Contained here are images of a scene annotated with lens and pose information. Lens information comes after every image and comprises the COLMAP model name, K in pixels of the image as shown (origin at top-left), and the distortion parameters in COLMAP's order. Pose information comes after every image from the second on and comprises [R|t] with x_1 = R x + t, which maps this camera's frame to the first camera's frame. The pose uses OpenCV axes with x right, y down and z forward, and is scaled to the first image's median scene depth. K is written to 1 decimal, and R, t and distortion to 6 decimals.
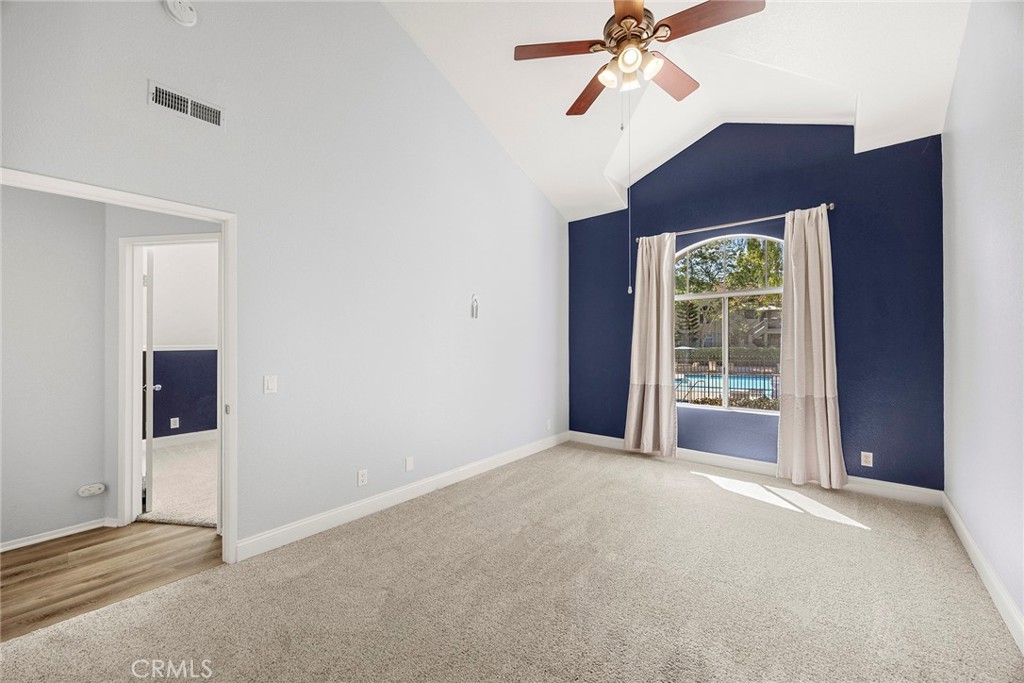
lens RADIAL K [[395.8, 0, 507.0], [0, 395.8, 330.5], [0, 0, 1]] dist [-0.001478, -0.000052]
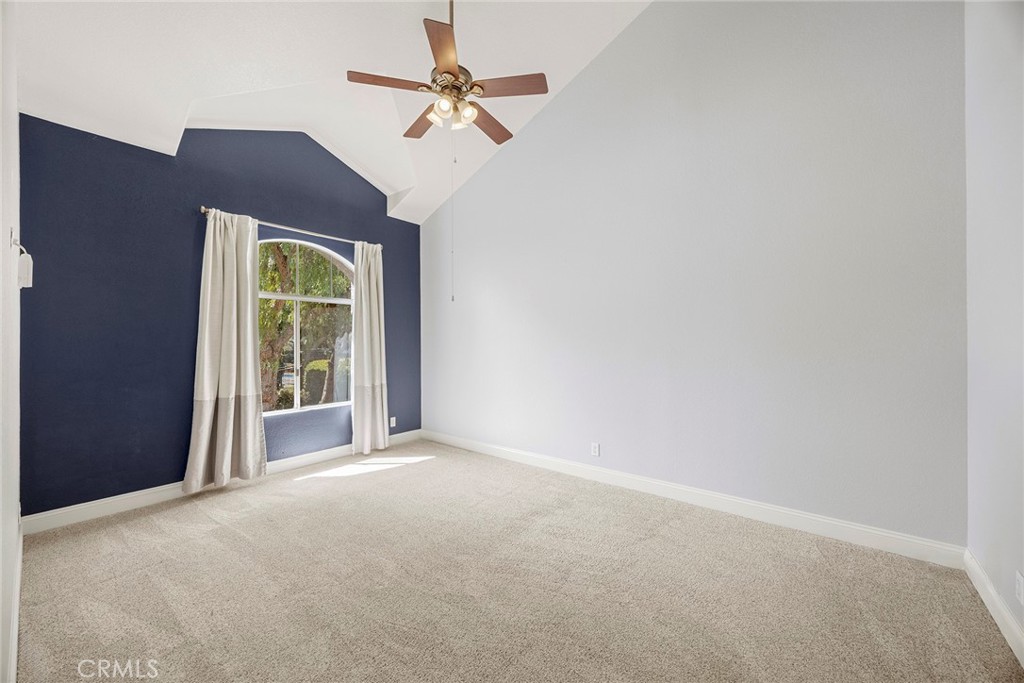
lens RADIAL K [[407.5, 0, 510.0], [0, 407.5, 335.5], [0, 0, 1]] dist [0.003923, 0.000080]
pose [[-0.058750, 0.019820, 0.998076, -0.528060], [-0.026888, 0.999409, -0.021430, 0.013301], [-0.997911, -0.028095, -0.058182, 0.510863]]
